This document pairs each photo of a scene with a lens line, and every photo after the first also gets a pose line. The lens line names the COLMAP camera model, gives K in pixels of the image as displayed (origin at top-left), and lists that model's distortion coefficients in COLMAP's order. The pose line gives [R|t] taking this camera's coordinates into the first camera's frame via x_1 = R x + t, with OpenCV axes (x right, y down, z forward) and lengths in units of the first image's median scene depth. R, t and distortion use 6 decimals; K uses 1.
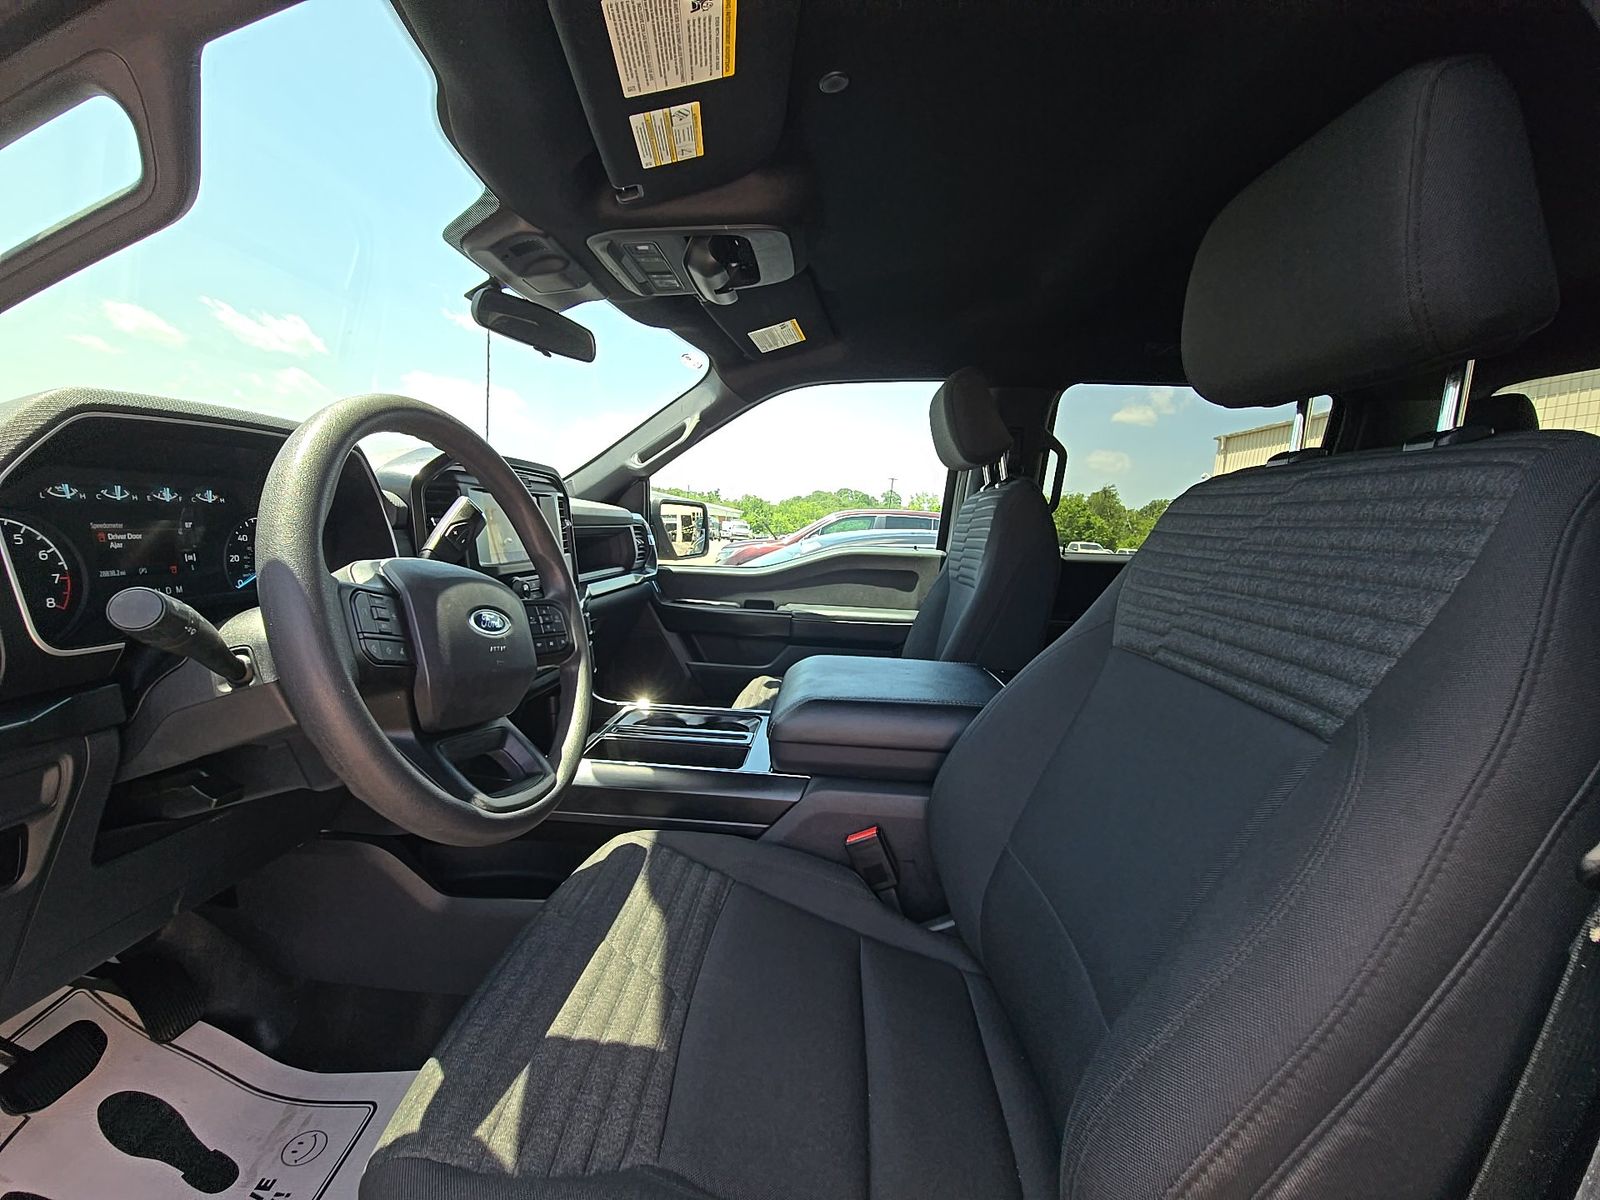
lens RADIAL K [[648.0, 0, 798.9], [0, 648.0, 590.4], [0, 0, 1]] dist [0.000423, -0.000498]
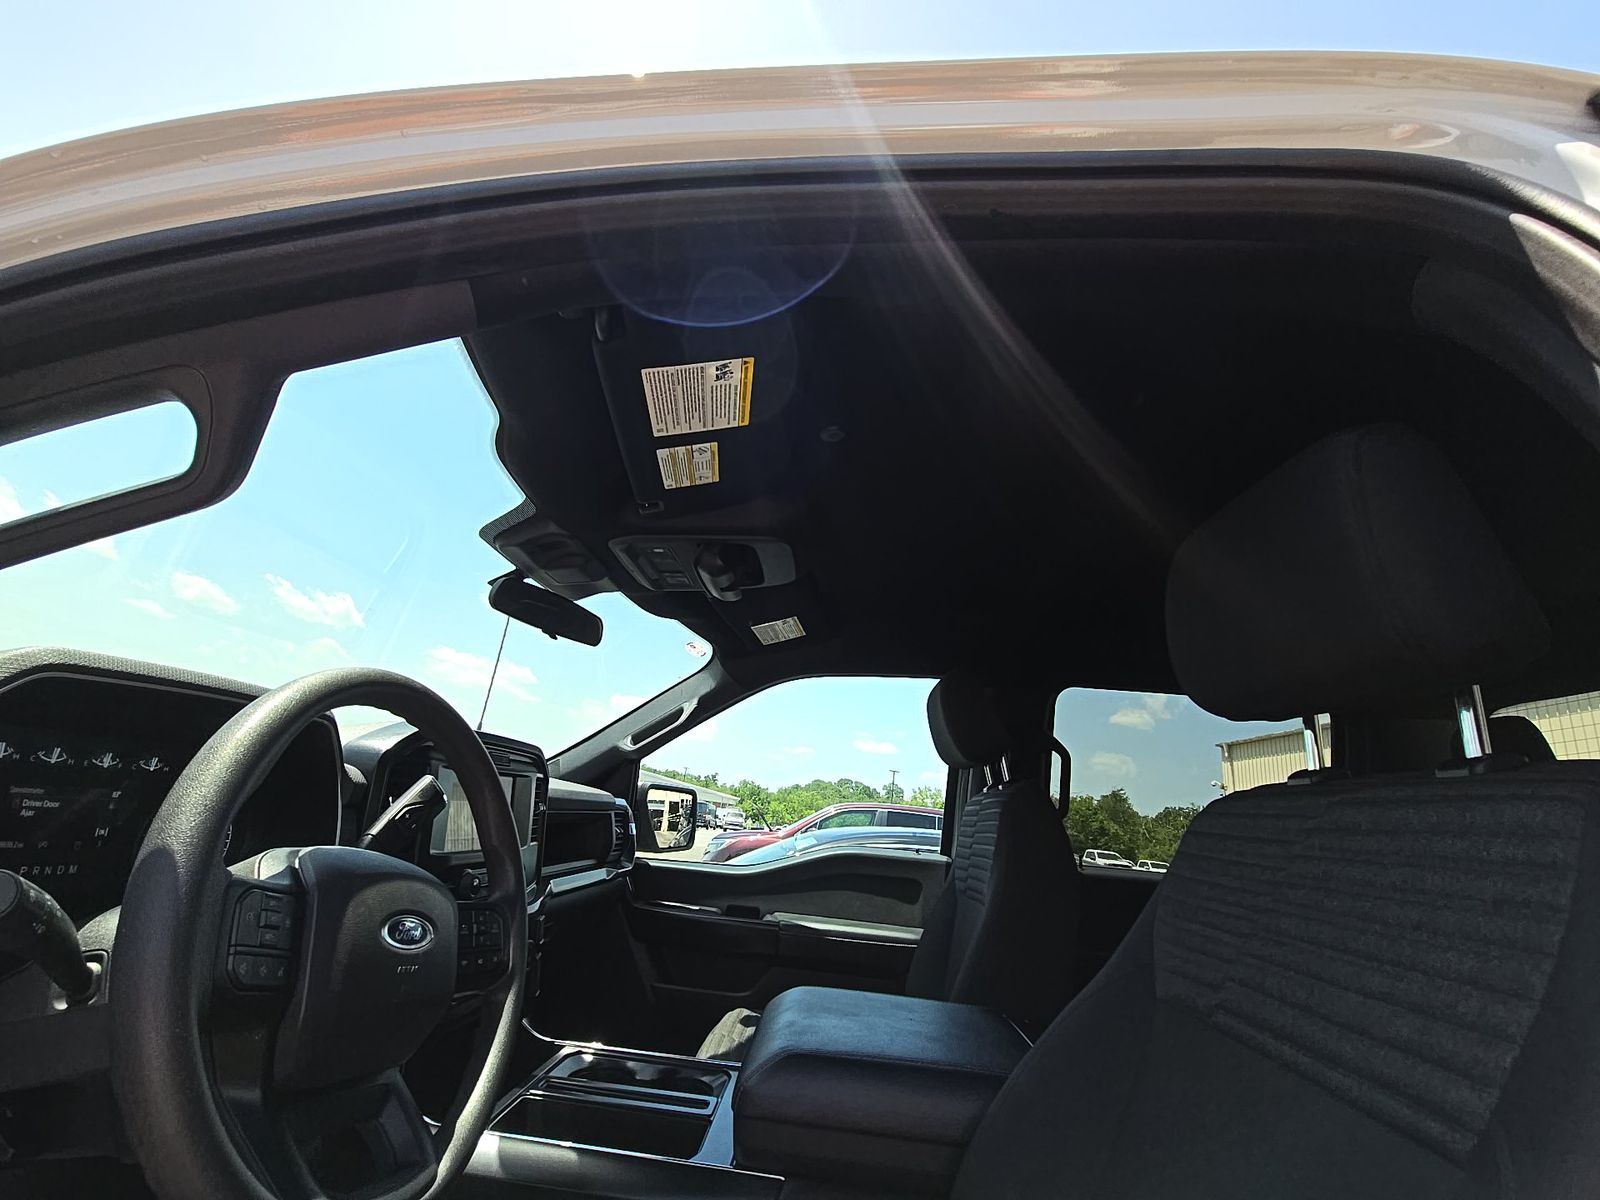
lens RADIAL K [[645.3, 0, 797.1], [0, 645.3, 597.9], [0, 0, 1]] dist [0.022713, -0.016509]
pose [[0.998943, 0.043812, -0.013931, 0.015195], [-0.045656, 0.909838, -0.412445, -0.015527], [-0.005395, 0.412645, 0.910876, 0.036857]]
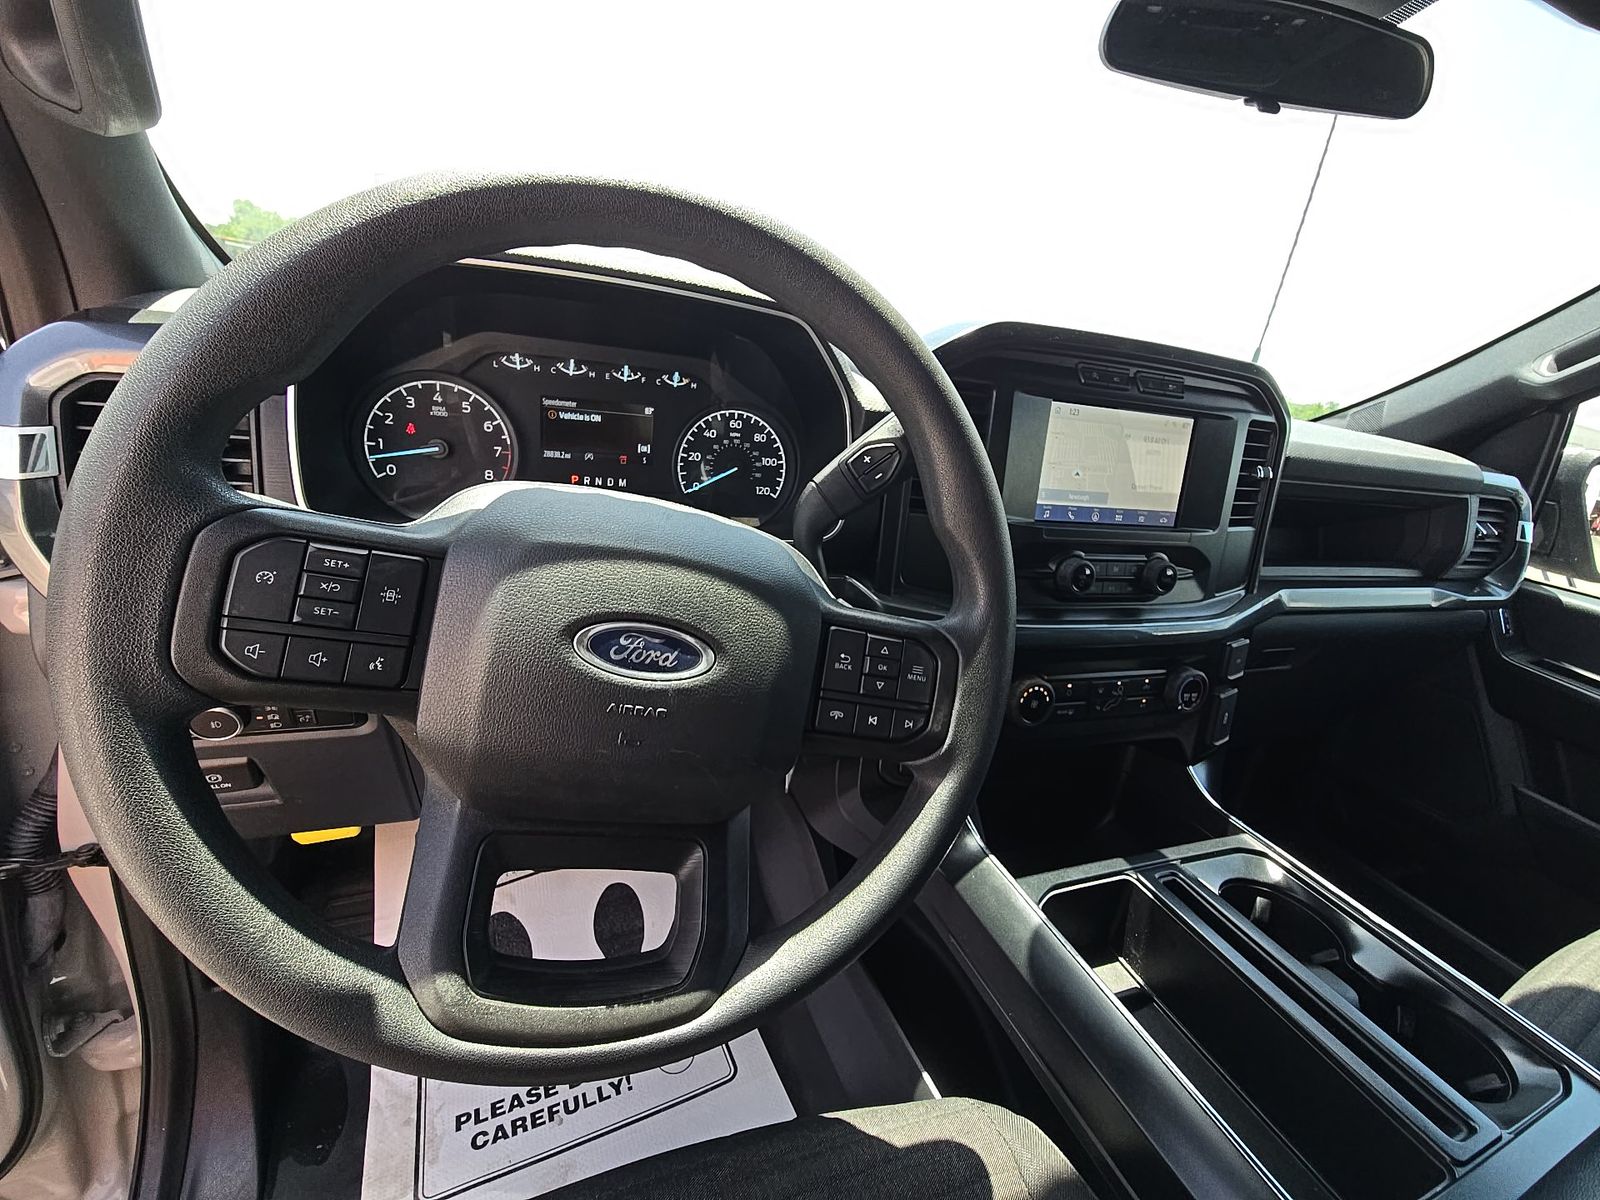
lens RADIAL K [[650.7, 0, 798.6], [0, 650.7, 589.7], [0, 0, 1]] dist [0.000327, -0.000453]
pose [[0.411136, 0.294890, -0.862559, -0.024997], [-0.199349, 0.952412, 0.230590, -0.090351], [0.889510, 0.077146, 0.450357, 0.636690]]
